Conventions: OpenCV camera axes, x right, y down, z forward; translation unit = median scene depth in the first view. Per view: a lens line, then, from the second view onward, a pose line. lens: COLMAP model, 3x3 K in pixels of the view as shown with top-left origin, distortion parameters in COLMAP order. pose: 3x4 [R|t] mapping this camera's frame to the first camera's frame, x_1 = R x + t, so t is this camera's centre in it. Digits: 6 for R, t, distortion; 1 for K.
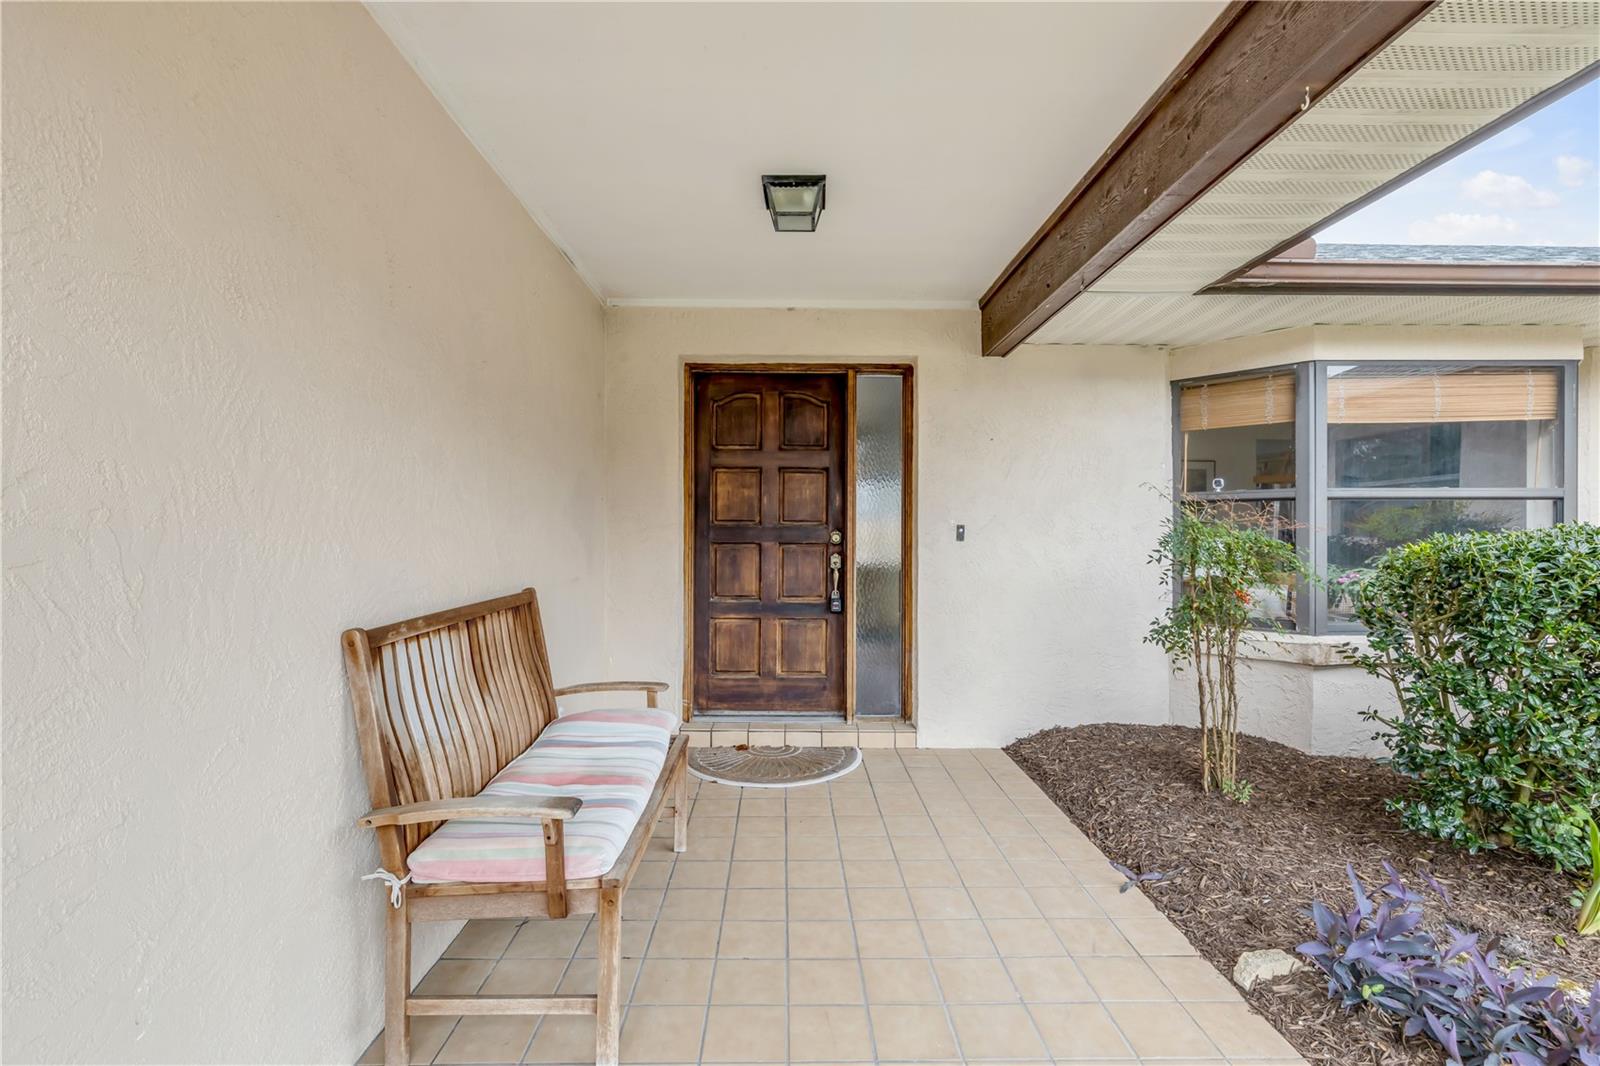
lens RADIAL K [[718.4, 0, 798.0], [0, 718.4, 529.5], [0, 0, 1]] dist [0.004522, 0.000009]
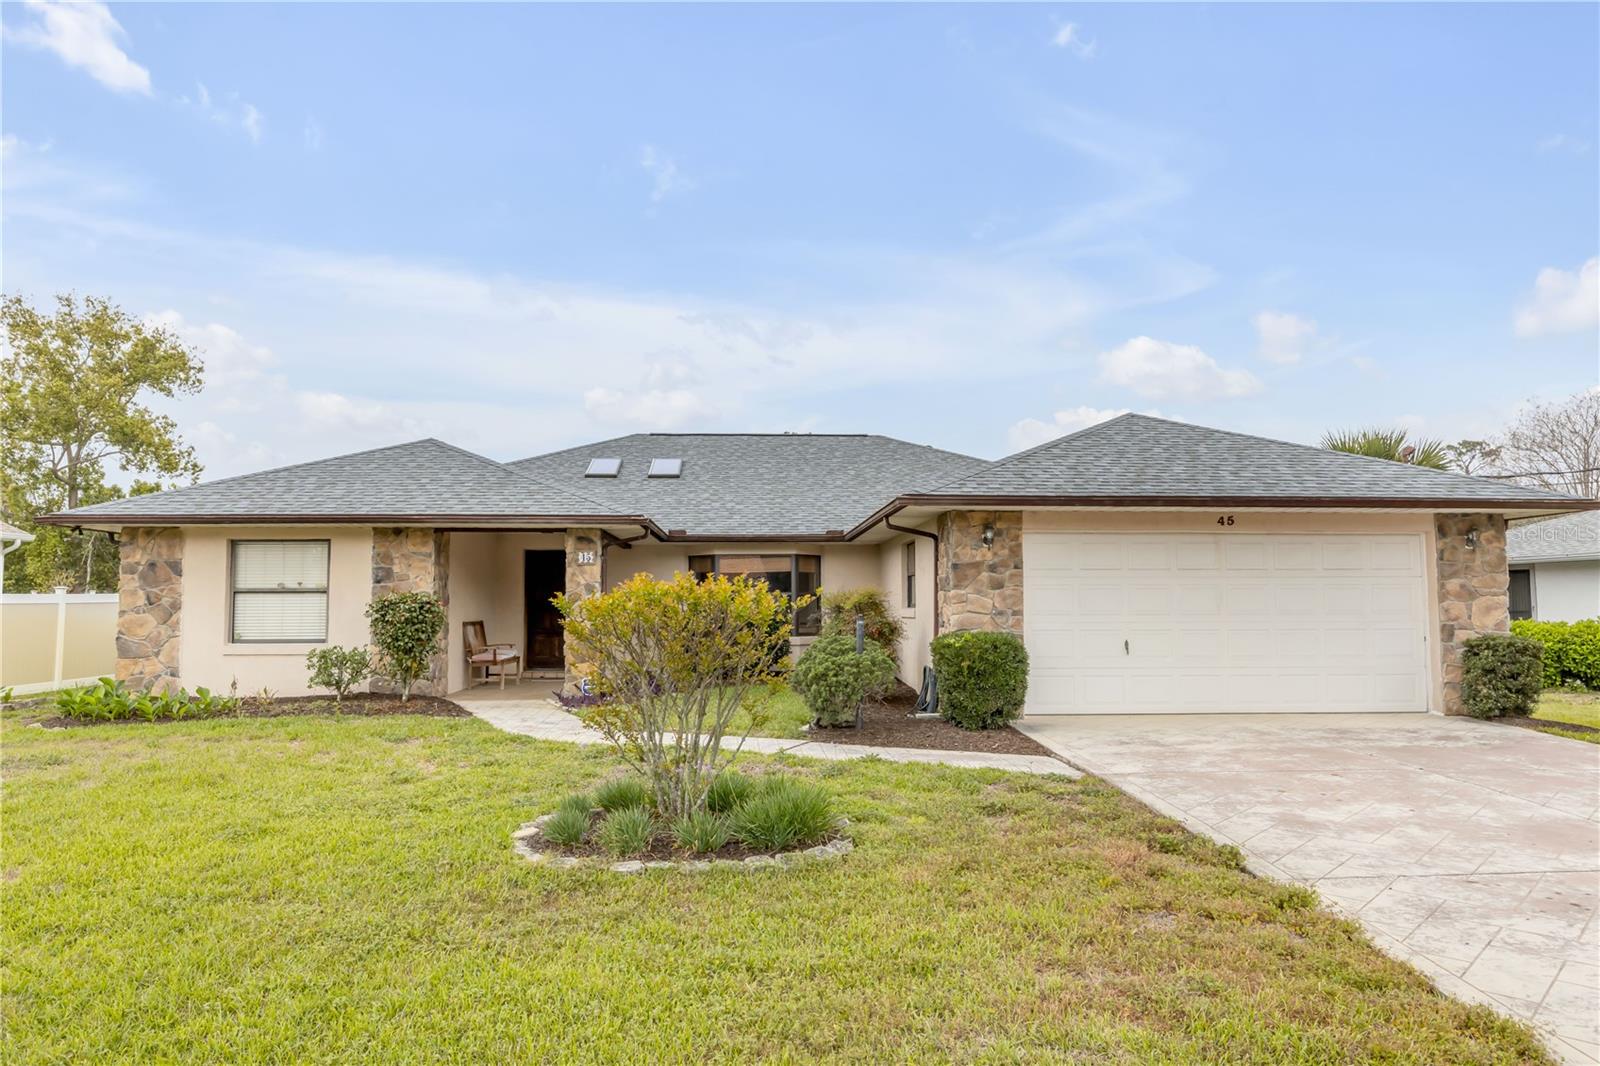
lens RADIAL K [[1109.1, 0, 832.0], [0, 1109.1, 529.8], [0, 0, 1]] dist [-0.010009, -0.000889]
pose [[0.997402, 0.002711, 0.071979, 1.022155], [0.002249, 0.997632, -0.068748, 0.006735], [-0.071995, 0.068732, 0.995034, -4.814616]]
